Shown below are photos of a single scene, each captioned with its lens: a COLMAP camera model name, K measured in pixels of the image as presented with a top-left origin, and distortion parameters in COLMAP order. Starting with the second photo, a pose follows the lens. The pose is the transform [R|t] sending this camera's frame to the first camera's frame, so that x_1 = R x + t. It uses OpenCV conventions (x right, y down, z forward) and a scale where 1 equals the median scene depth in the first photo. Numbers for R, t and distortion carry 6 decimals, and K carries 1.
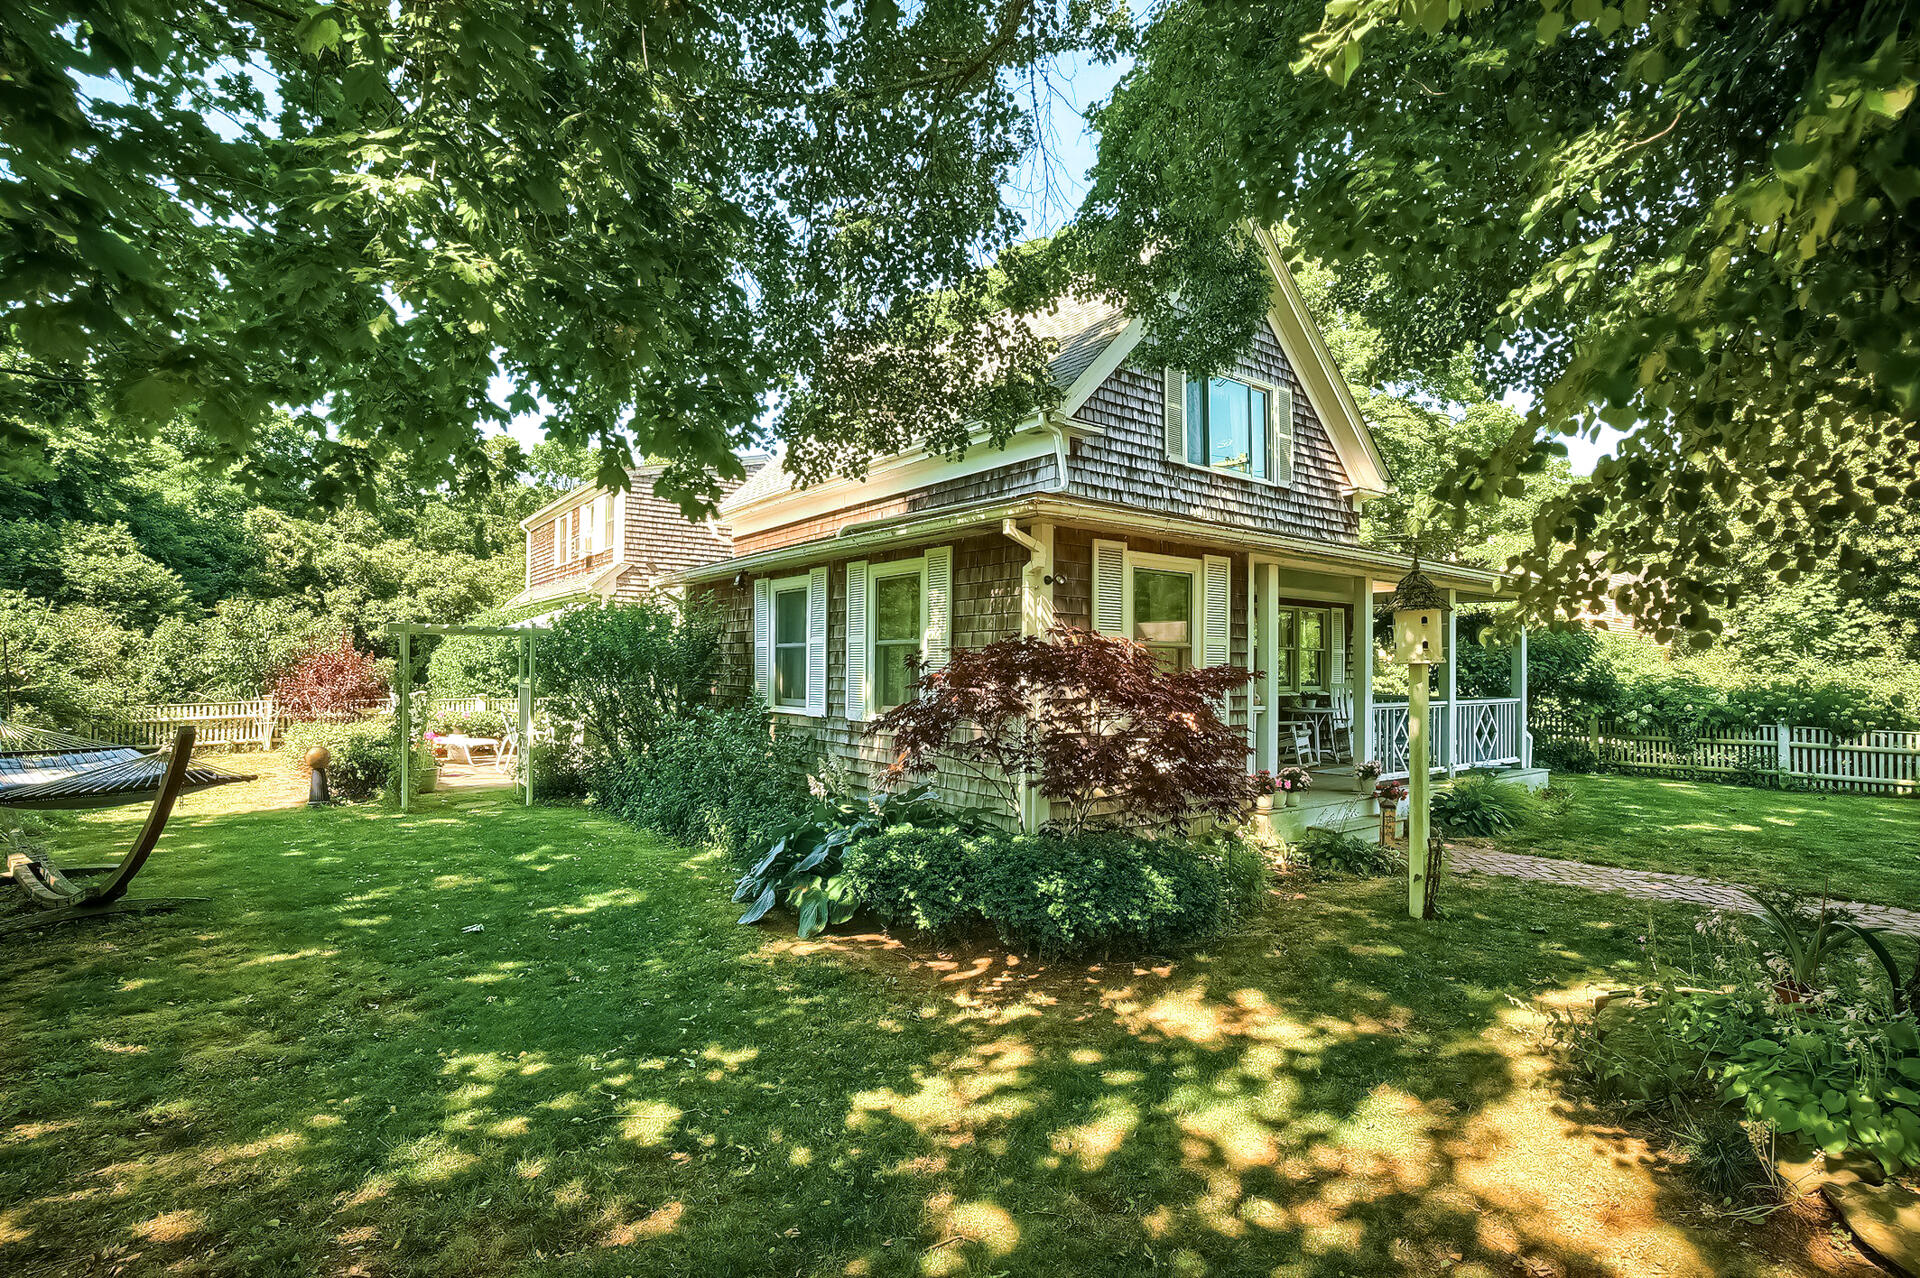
lens RADIAL K [[950.4, 0, 949.9], [0, 950.4, 647.8], [0, 0, 1]] dist [-0.032766, 0.009379]
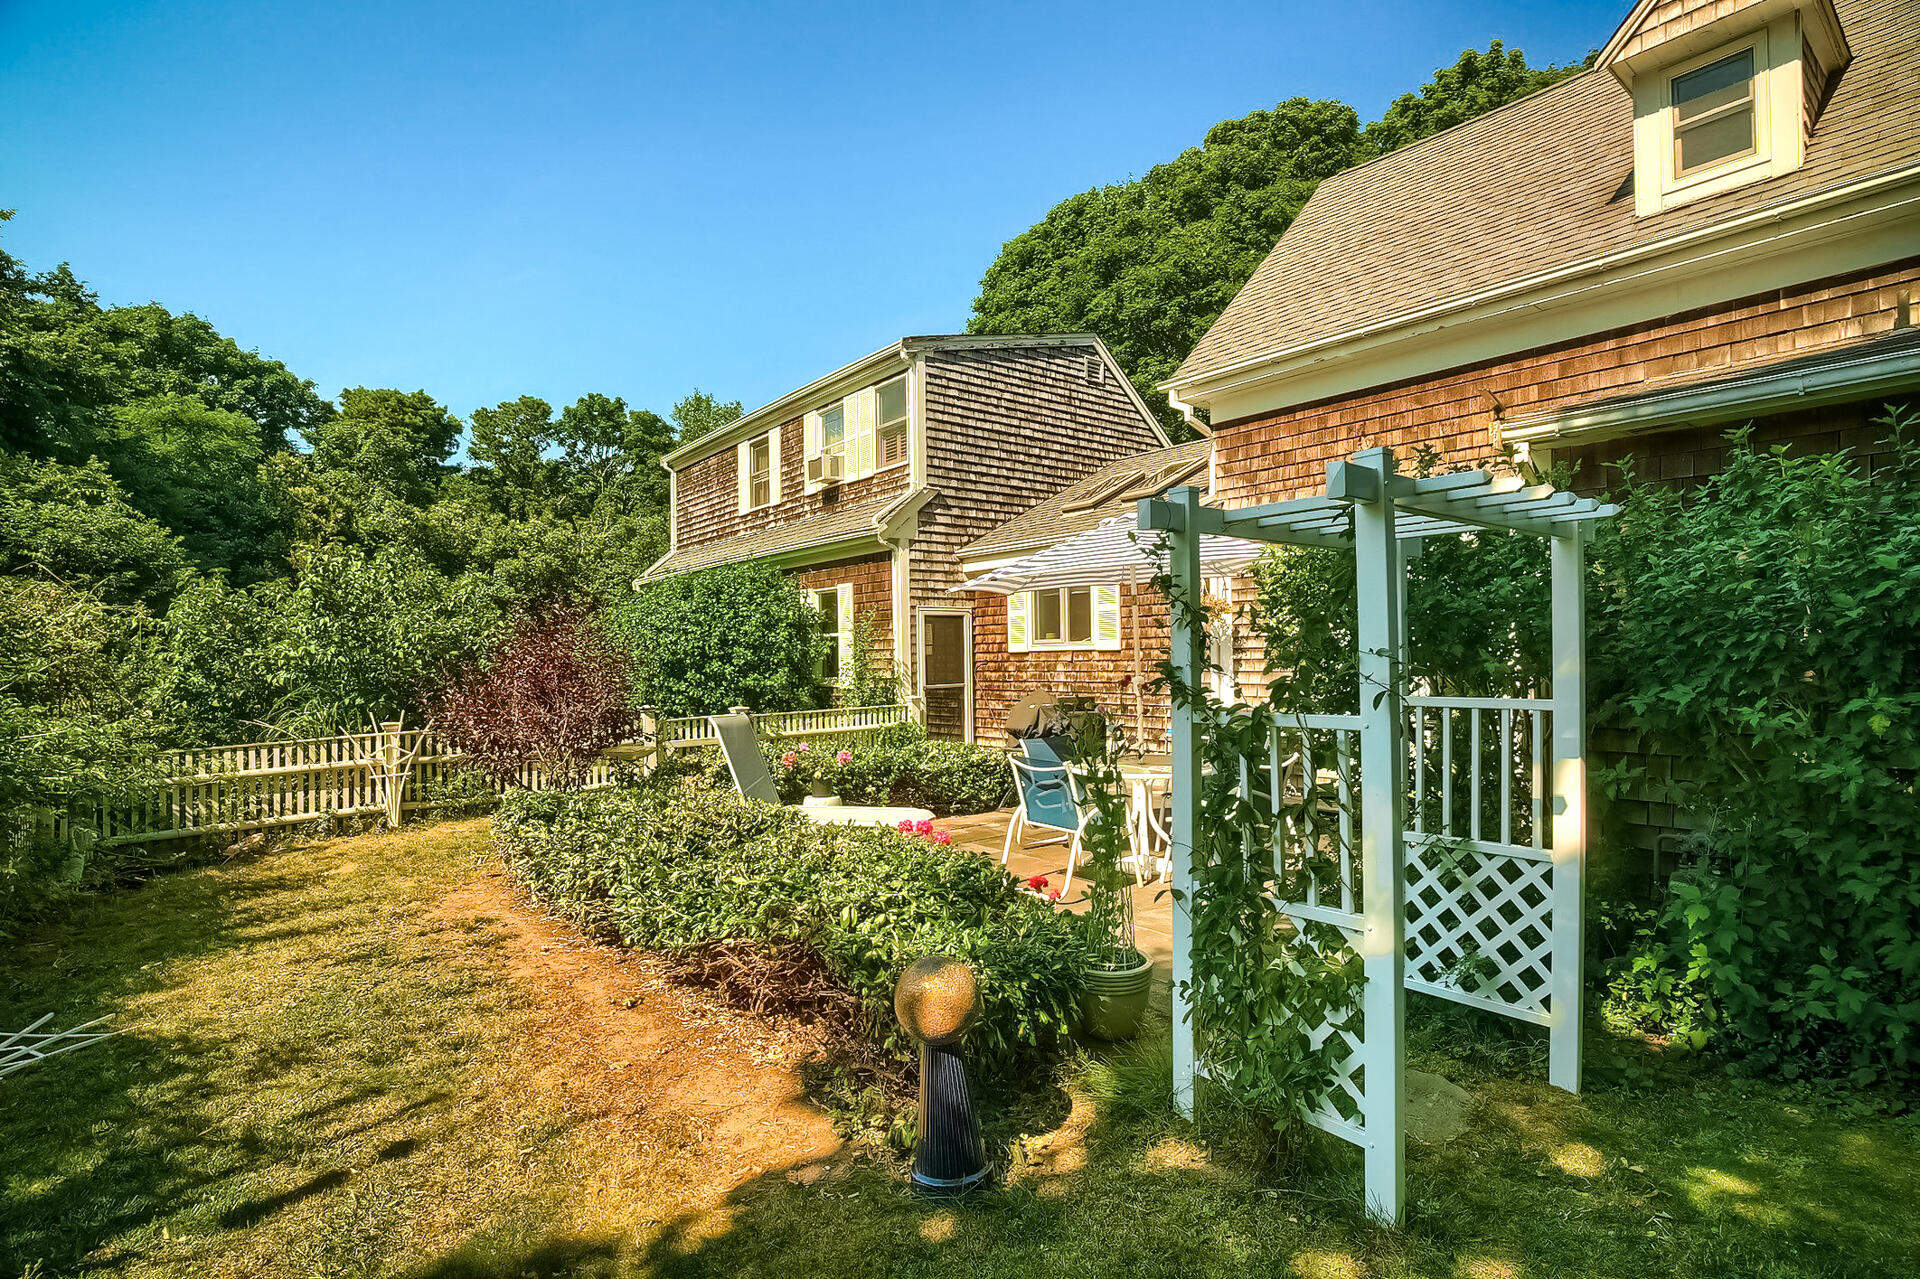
lens RADIAL K [[950.4, 0, 950.1], [0, 950.4, 646.7], [0, 0, 1]] dist [-0.032766, 0.009379]
pose [[0.999510, -0.022046, 0.022238, -0.311820], [0.021792, 0.999696, 0.011571, 0.006449], [-0.022487, -0.011081, 0.999686, 0.339997]]
